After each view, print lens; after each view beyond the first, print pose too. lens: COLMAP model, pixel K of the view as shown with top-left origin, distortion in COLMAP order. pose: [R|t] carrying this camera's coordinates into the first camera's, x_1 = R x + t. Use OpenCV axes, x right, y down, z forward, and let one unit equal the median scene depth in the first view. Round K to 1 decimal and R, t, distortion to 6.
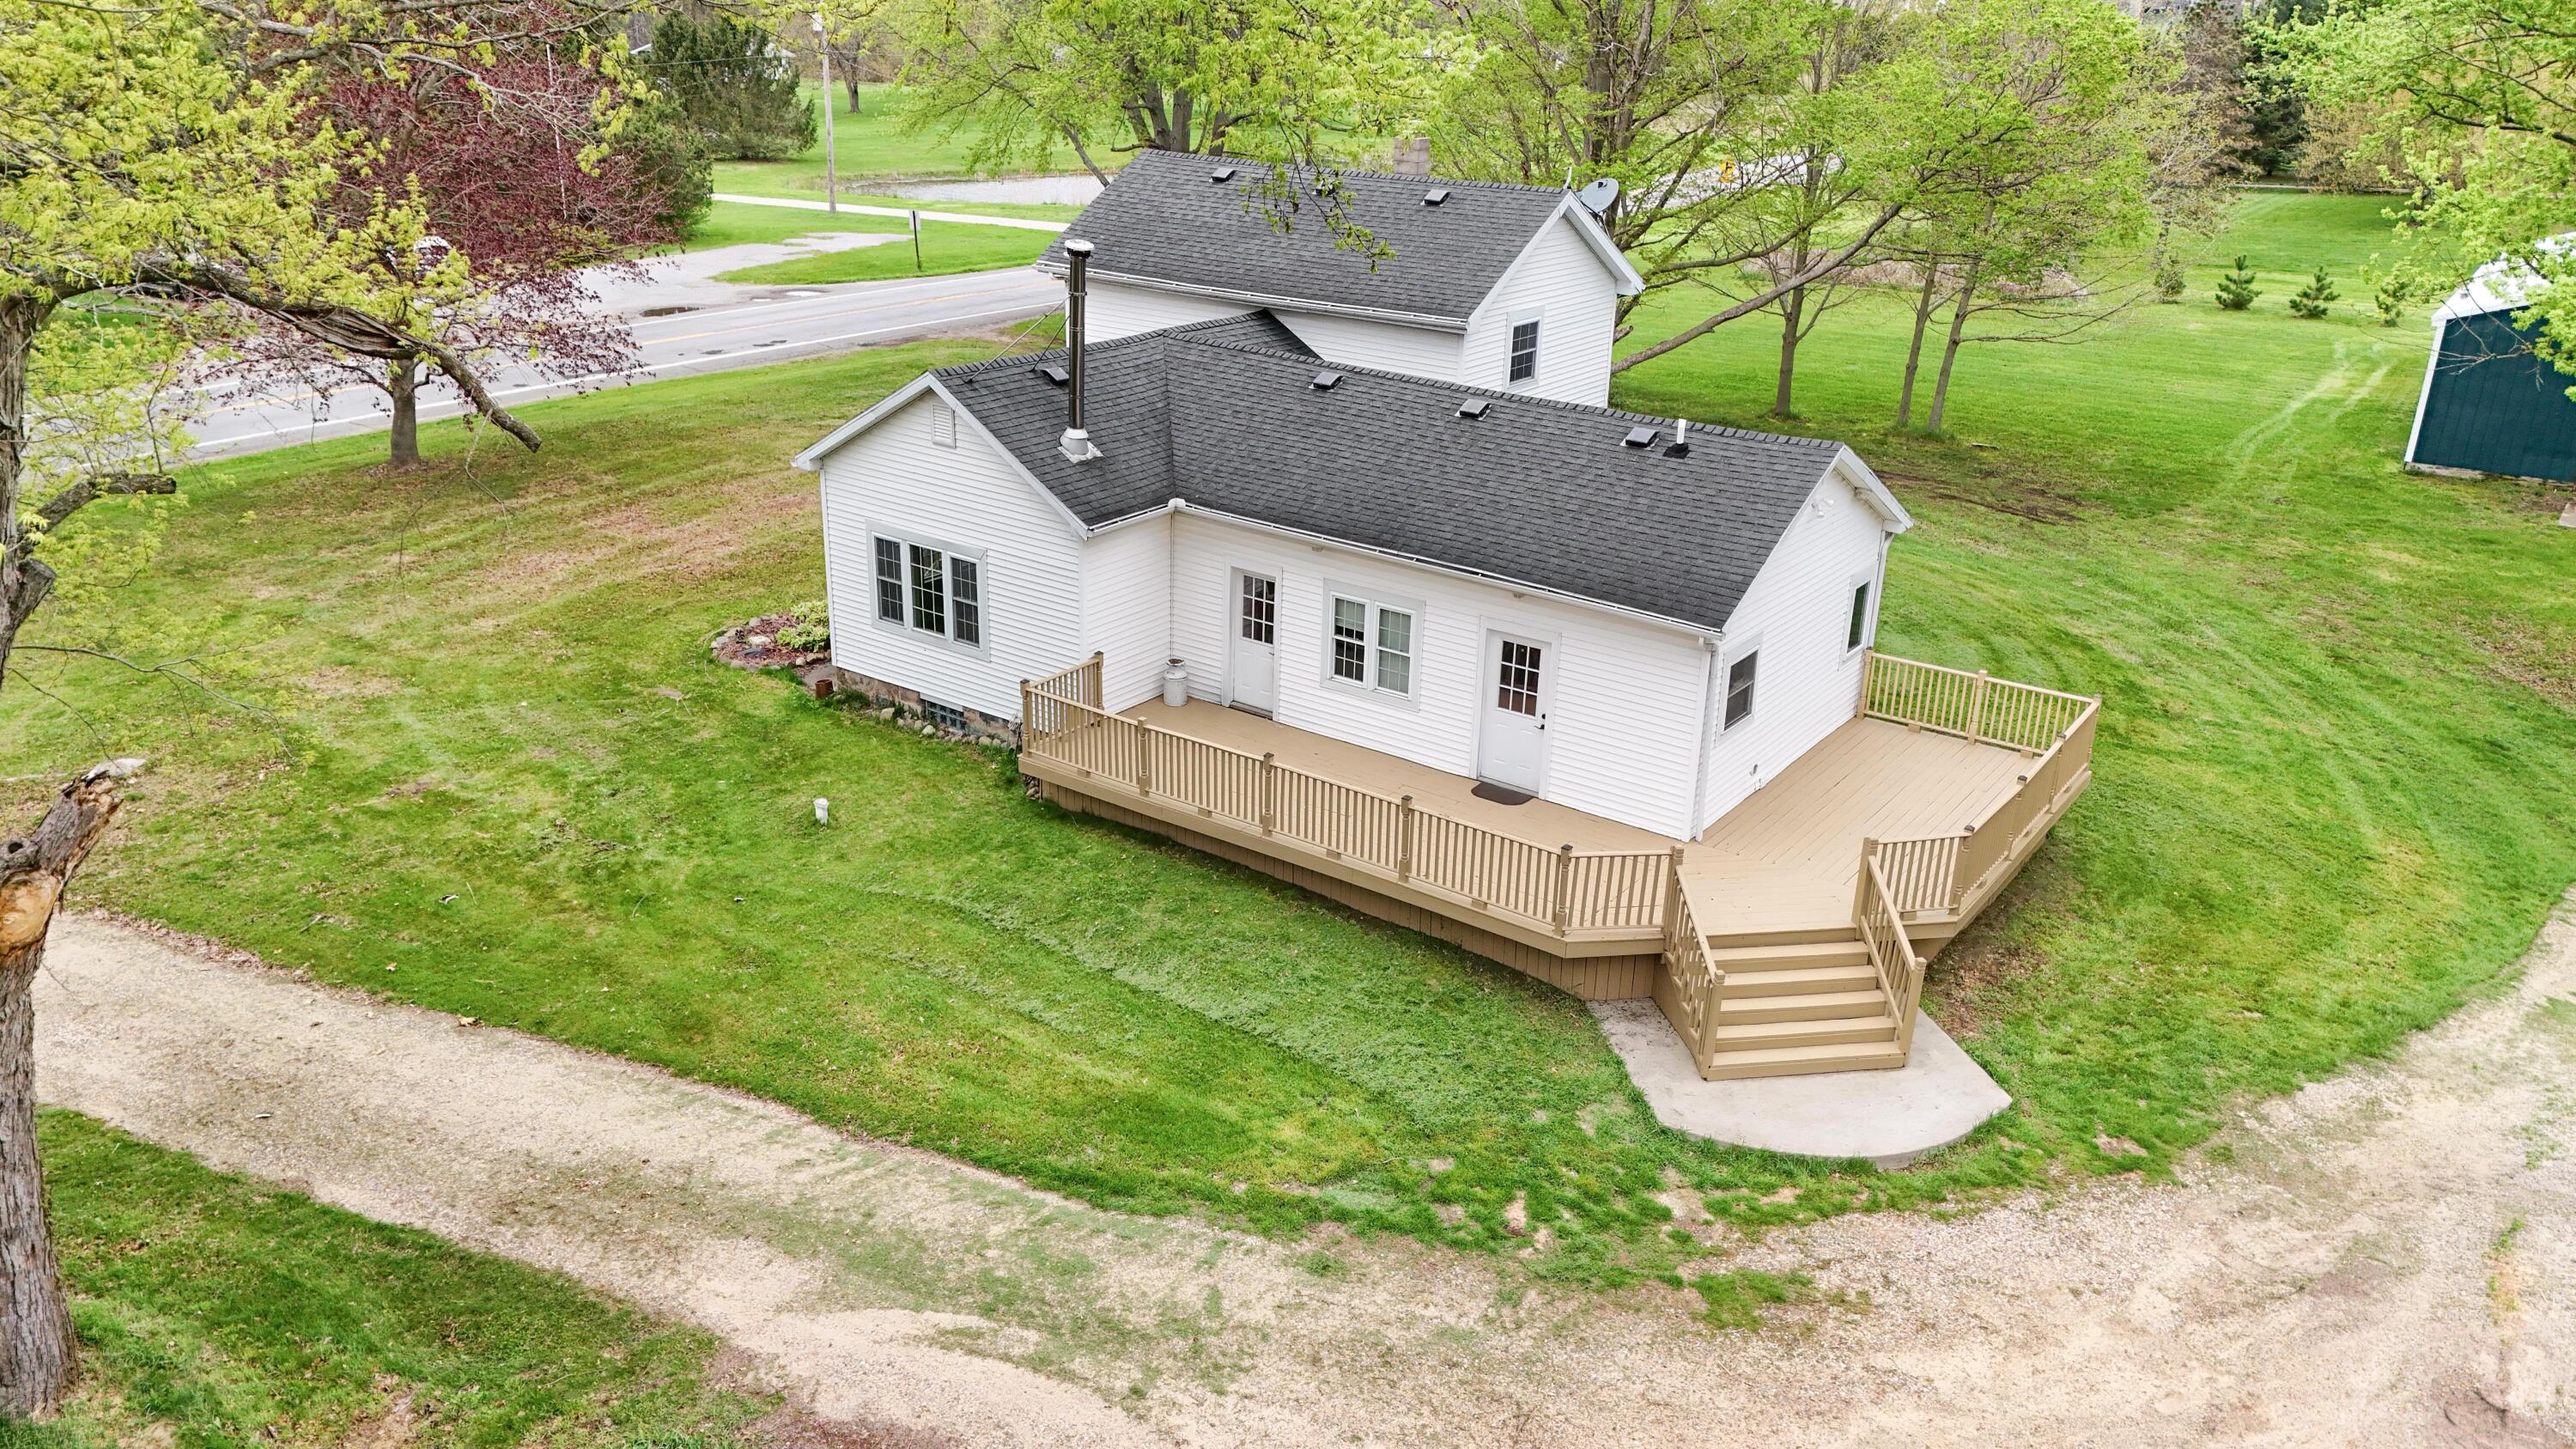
lens RADIAL K [[1876.2, 0, 1288.0], [0, 1876.2, 724.5], [0, 0, 1]] dist [0.075929, -0.004405]
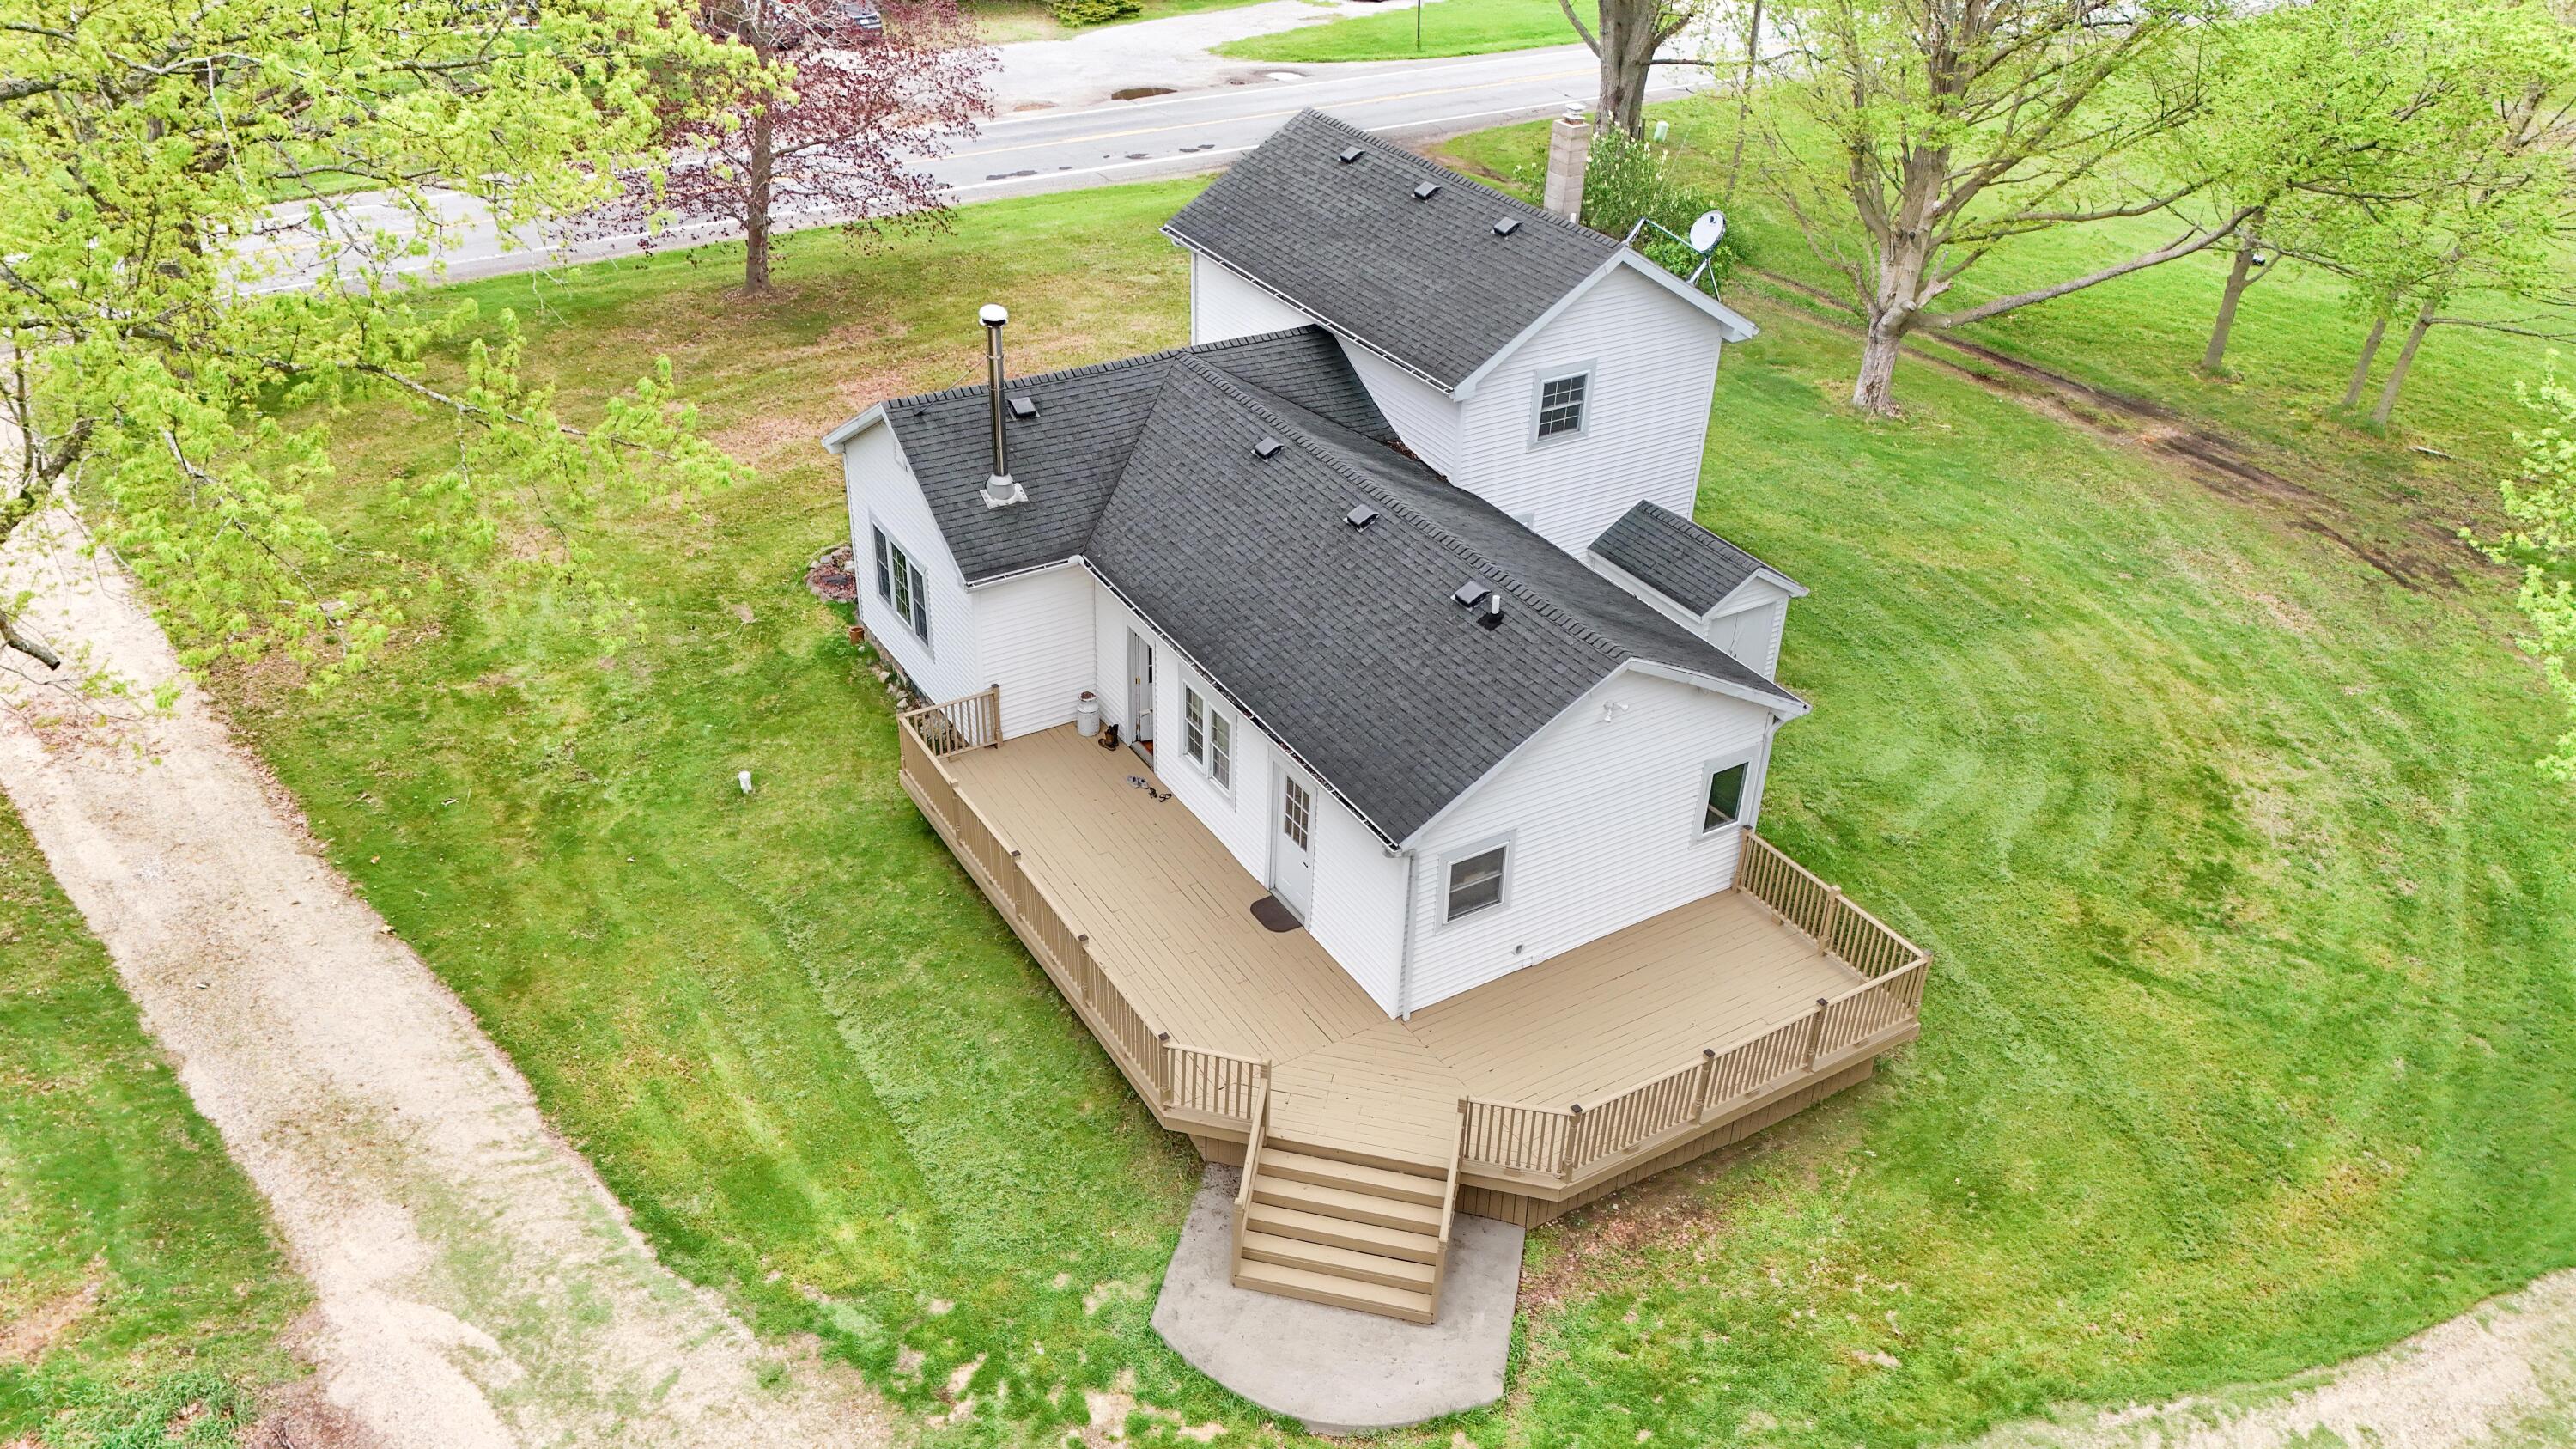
lens RADIAL K [[1880.5, 0, 1288.0], [0, 1880.5, 724.5], [0, 0, 1]] dist [0.056581, 0.002874]
pose [[0.924425, 0.201000, -0.324094, 0.432420], [-0.143511, 0.970710, 0.192684, -0.263418], [0.353330, -0.131611, 0.926194, 0.064917]]
